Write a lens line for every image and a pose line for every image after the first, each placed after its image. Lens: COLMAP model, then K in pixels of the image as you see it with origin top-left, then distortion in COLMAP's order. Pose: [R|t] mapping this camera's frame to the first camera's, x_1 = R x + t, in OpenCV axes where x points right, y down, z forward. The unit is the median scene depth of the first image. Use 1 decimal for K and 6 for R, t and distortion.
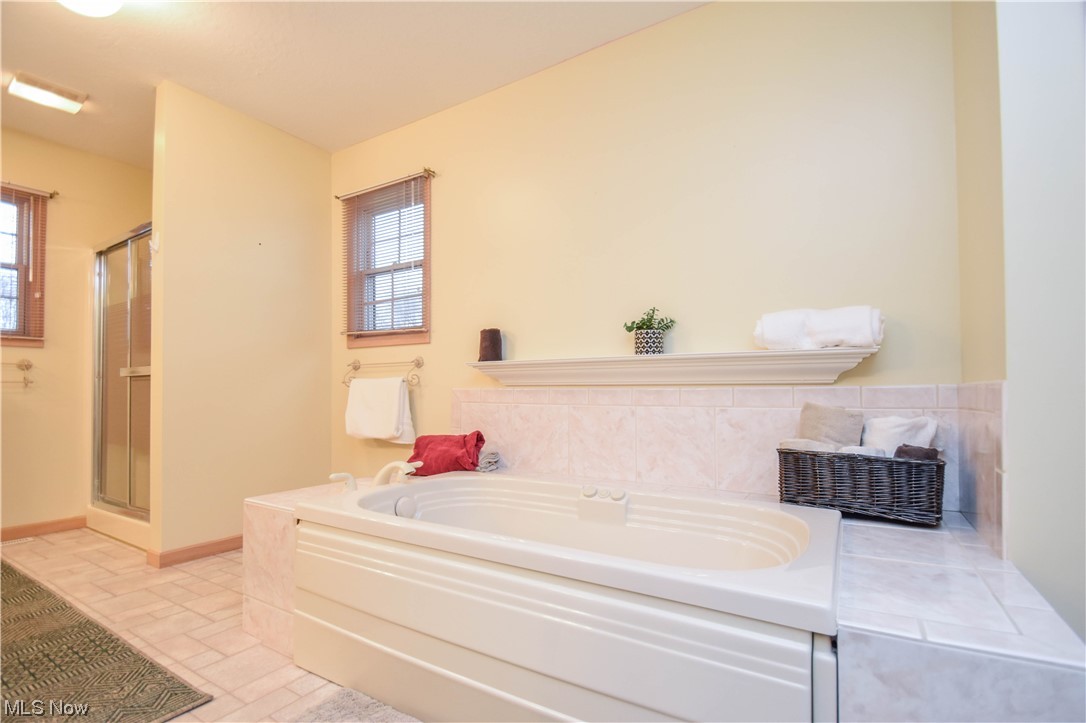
lens RADIAL K [[492.9, 0, 543.6], [0, 492.9, 381.3], [0, 0, 1]] dist [0.020574, -0.022609]
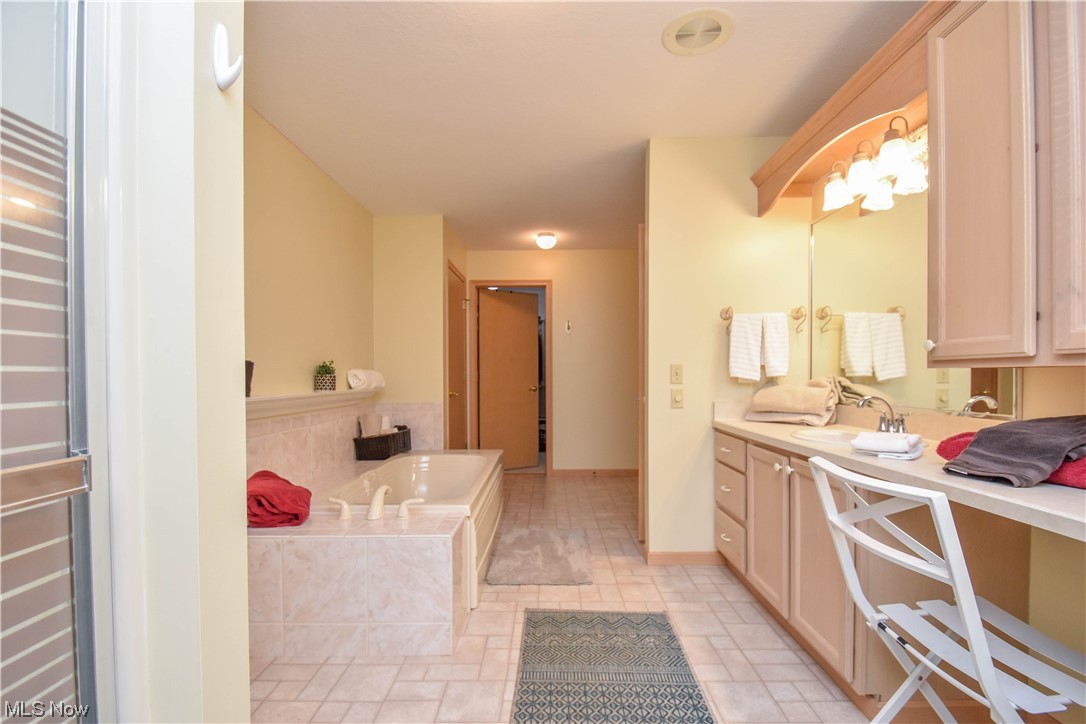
lens RADIAL K [[492.9, 0, 543.6], [0, 492.9, 381.8], [0, 0, 1]] dist [0.020574, -0.022609]
pose [[-0.510973, 0.000712, 0.859597, -0.951927], [-0.009832, 0.999929, -0.006673, -0.051827], [-0.859541, -0.011861, -0.510929, 0.805066]]
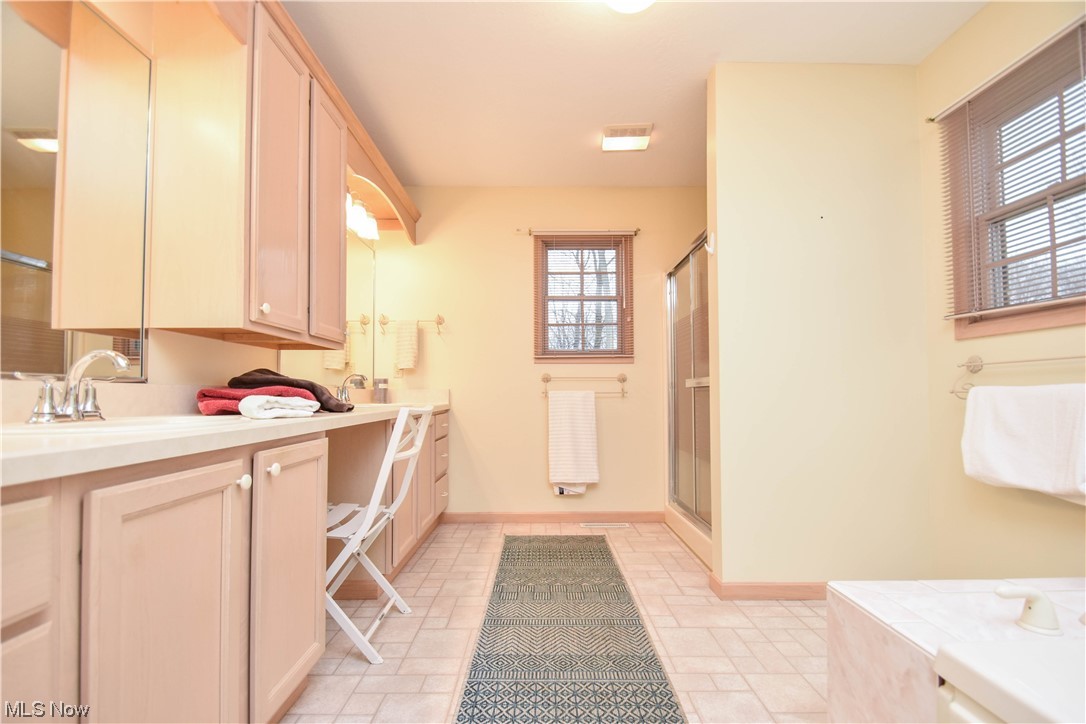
lens RADIAL K [[492.9, 0, 543.6], [0, 492.9, 381.8], [0, 0, 1]] dist [0.020574, -0.022609]
pose [[0.534894, -0.020214, -0.844677, -0.145415], [0.016363, 0.999774, -0.013564, -0.011880], [0.844761, -0.006566, 0.535104, 0.198441]]
